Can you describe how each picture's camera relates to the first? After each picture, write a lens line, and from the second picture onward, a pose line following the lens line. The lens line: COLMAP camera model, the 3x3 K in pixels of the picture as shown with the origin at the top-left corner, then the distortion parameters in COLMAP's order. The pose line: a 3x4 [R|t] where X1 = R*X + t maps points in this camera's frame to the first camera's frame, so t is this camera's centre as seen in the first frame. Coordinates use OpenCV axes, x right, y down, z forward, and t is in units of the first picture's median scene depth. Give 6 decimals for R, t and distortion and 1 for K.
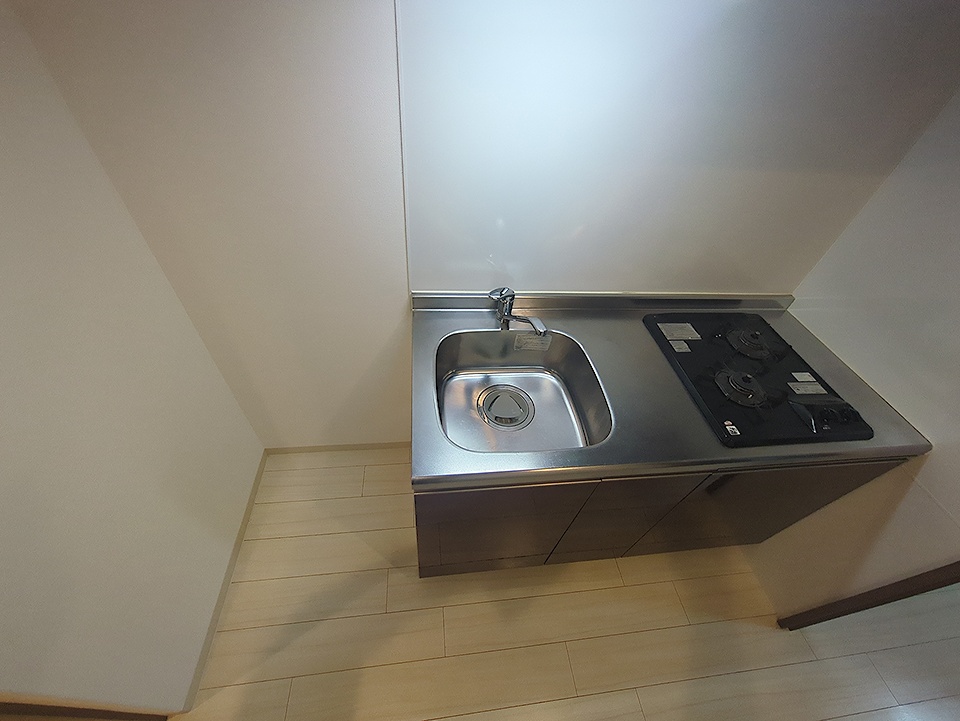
lens RADIAL K [[379.9, 0, 475.8], [0, 379.9, 360.2], [0, 0, 1]] dist [-0.000490, 0.000059]
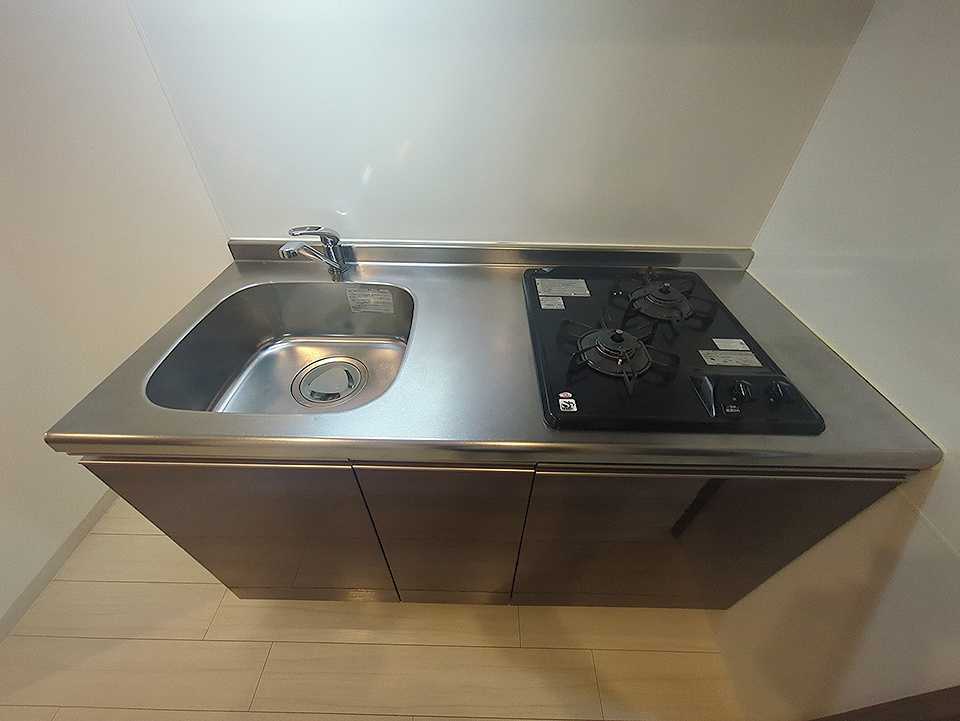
lens RADIAL K [[377.1, 0, 481.1], [0, 377.1, 365.9], [0, 0, 1]] dist [-0.001768, -0.000435]
pose [[0.988826, 0.028443, -0.146337, 0.522256], [-0.040240, 0.996118, -0.078297, 0.146397], [0.143542, 0.083311, 0.986131, 0.292280]]
